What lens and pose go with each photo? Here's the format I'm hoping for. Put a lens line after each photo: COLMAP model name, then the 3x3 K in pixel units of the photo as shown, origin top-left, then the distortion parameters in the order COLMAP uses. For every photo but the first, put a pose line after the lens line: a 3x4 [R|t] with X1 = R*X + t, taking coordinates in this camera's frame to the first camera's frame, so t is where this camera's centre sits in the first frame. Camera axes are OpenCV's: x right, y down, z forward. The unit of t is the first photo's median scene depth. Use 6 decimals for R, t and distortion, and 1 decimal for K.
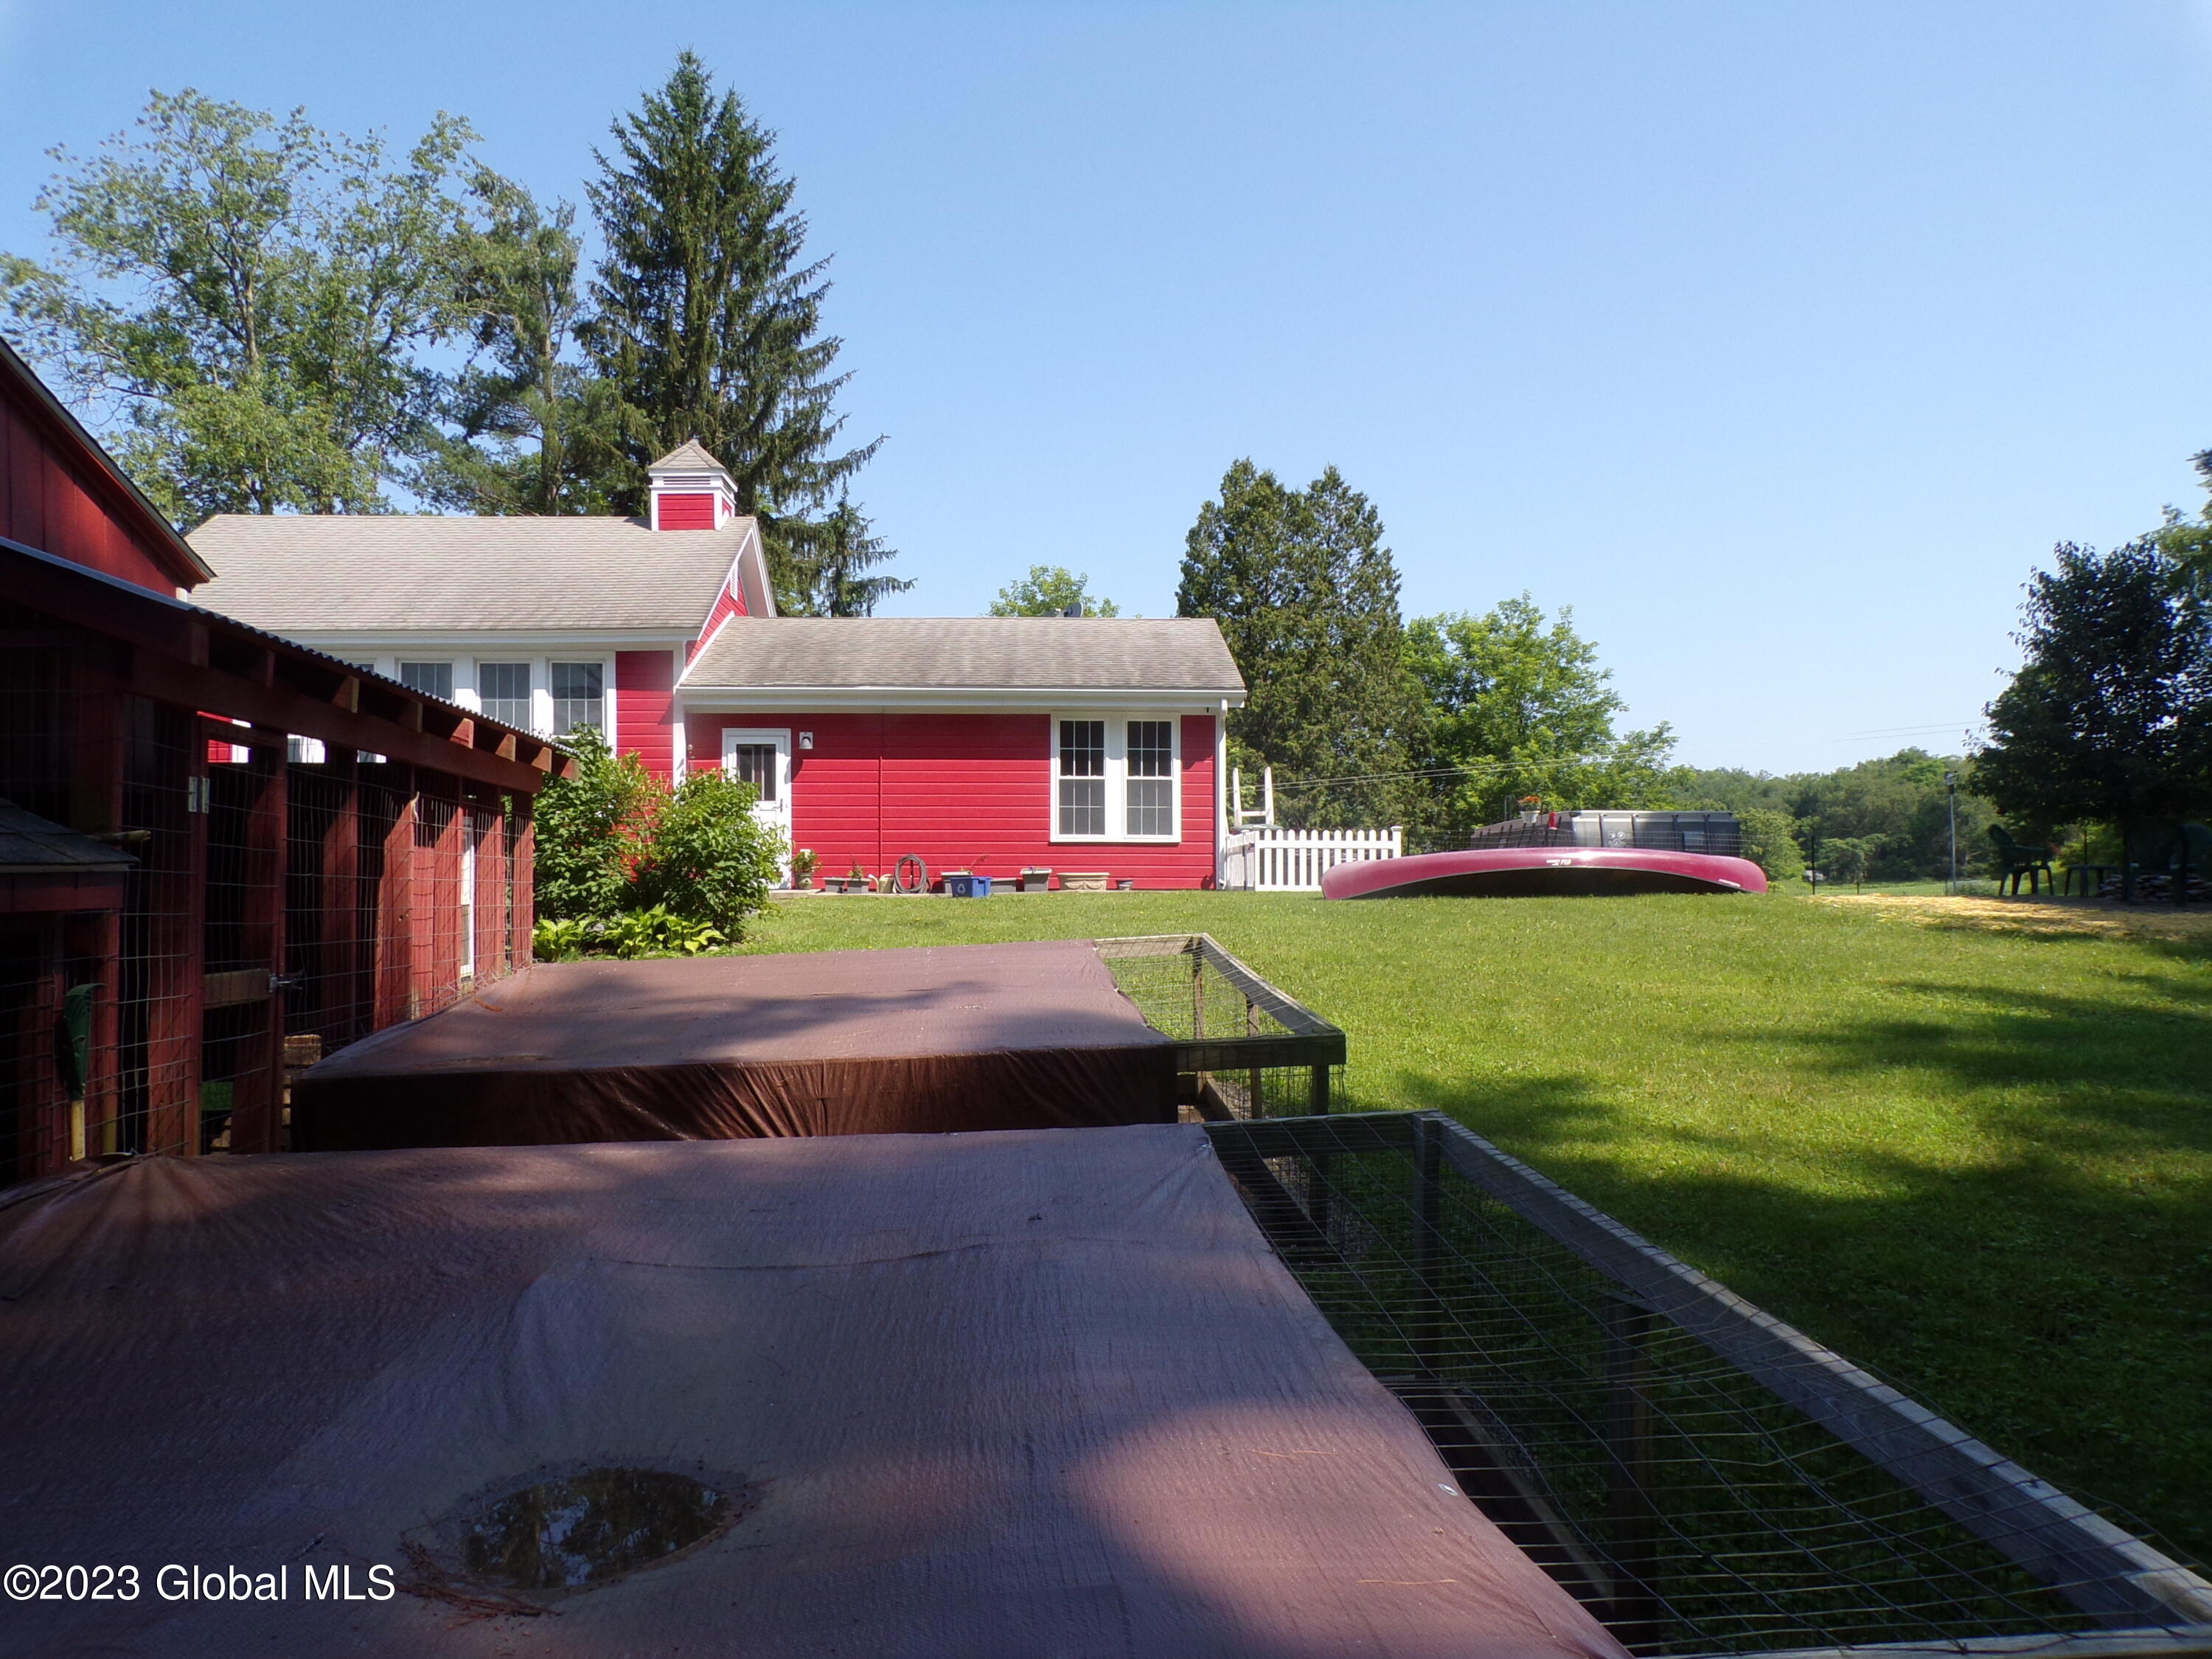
lens RADIAL K [[1489.7, 0, 1107.5], [0, 1489.7, 839.8], [0, 0, 1]] dist [-0.002973, 0.005941]
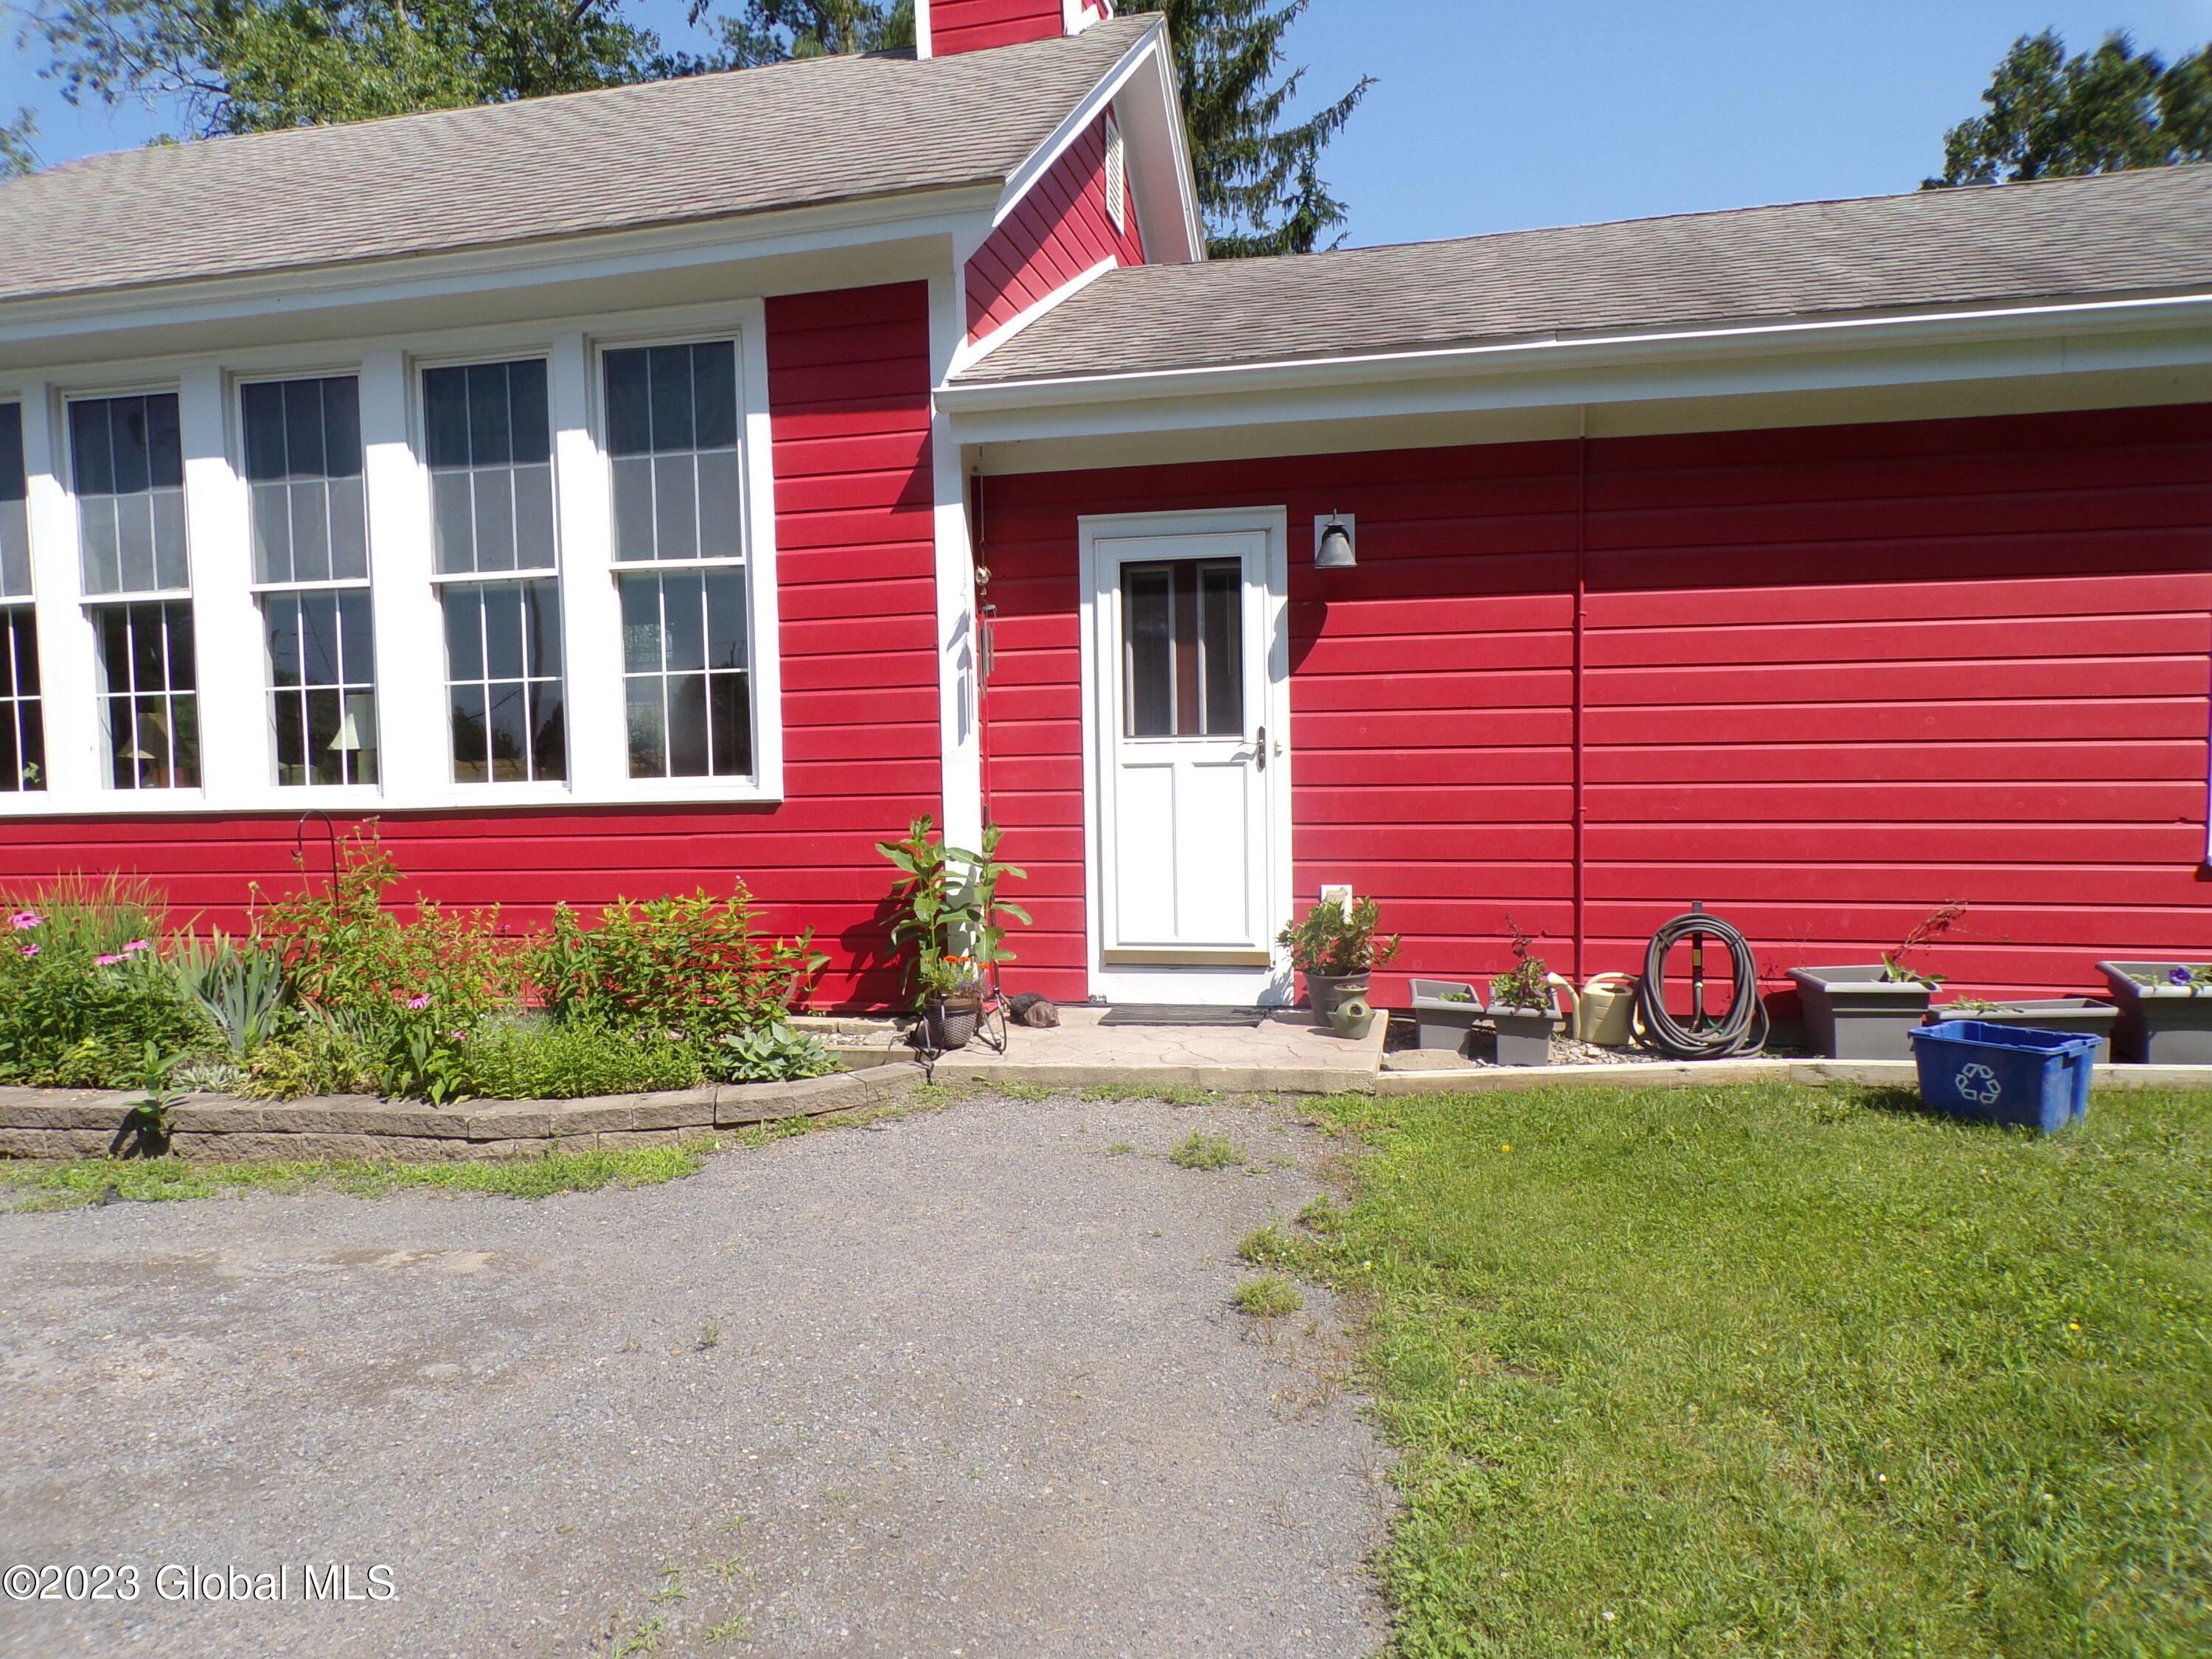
lens RADIAL K [[1490.0, 0, 1108.1], [0, 1490.0, 837.8], [0, 0, 1]] dist [-0.009422, 0.022834]
pose [[0.962648, 0.001016, -0.270754, -0.161975], [0.022488, 0.996238, 0.083692, -0.031255], [0.269820, -0.086655, 0.959004, 0.674857]]
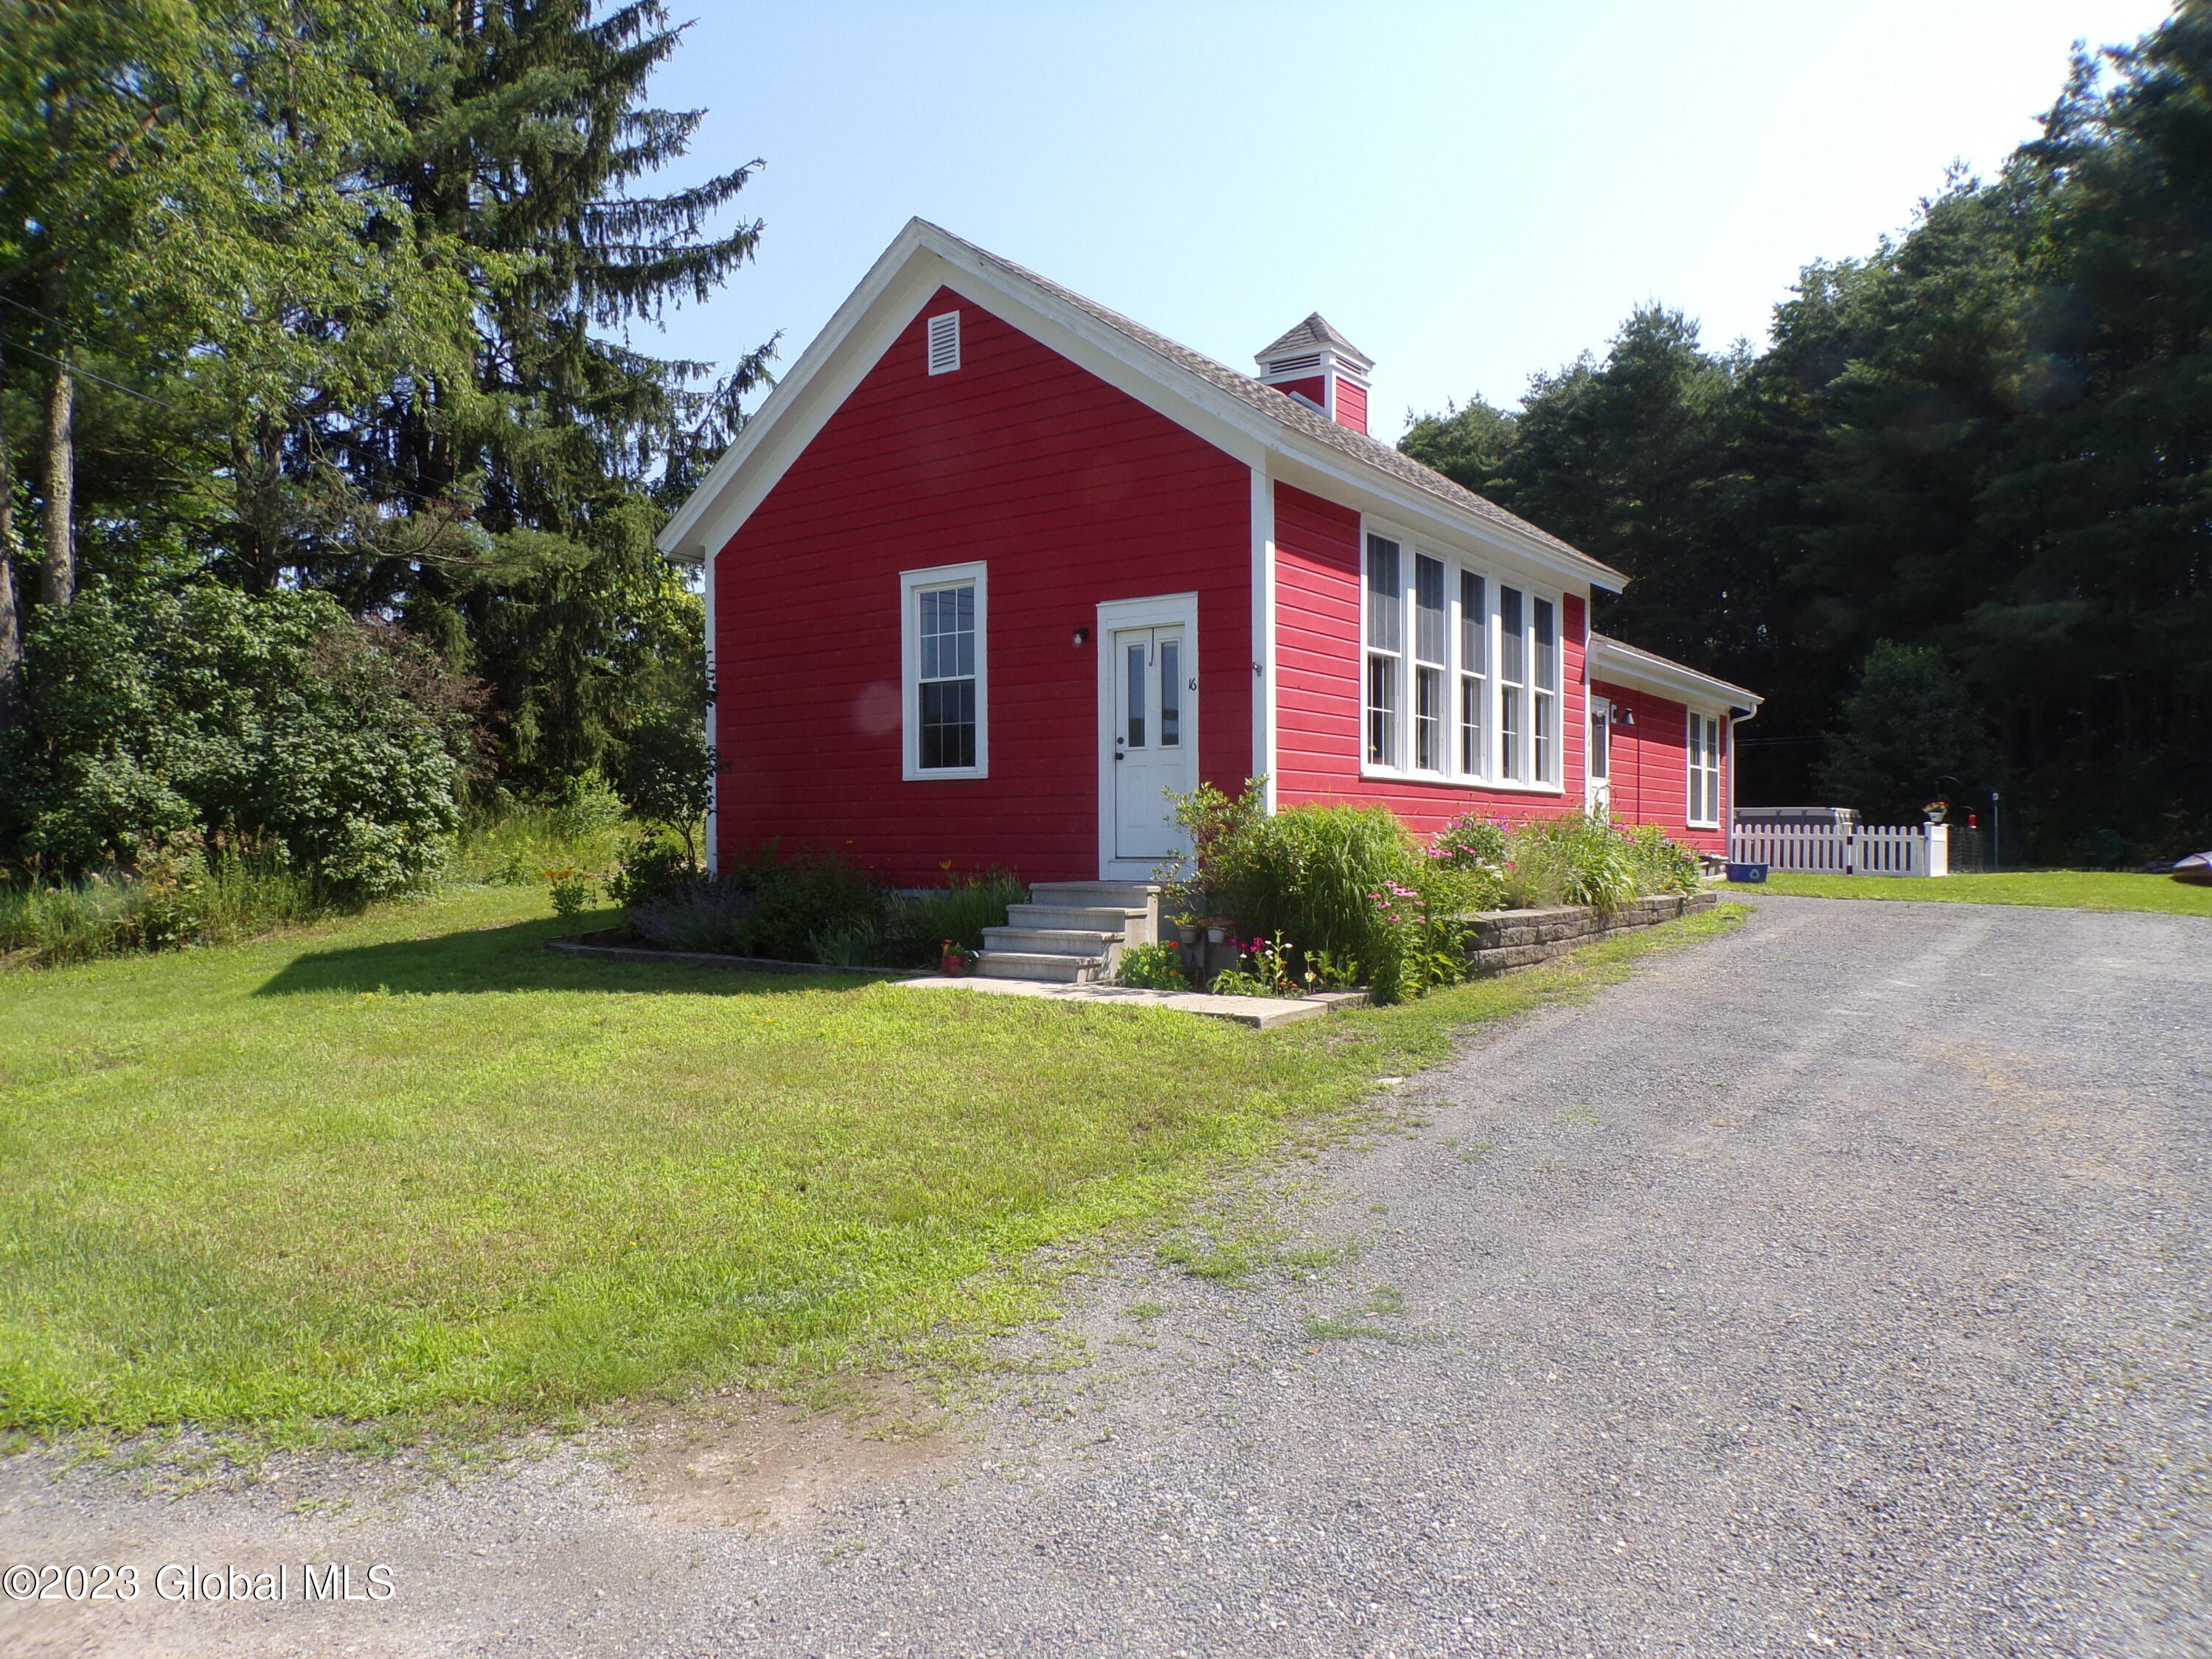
lens RADIAL K [[1491.2, 0, 1106.0], [0, 1491.2, 838.6], [0, 0, 1]] dist [-0.009769, 0.021996]
pose [[0.632383, 0.010606, 0.774583, -1.111523], [-0.035385, 0.999258, 0.015206, 0.008153], [-0.773847, -0.037024, 0.632289, 0.652012]]
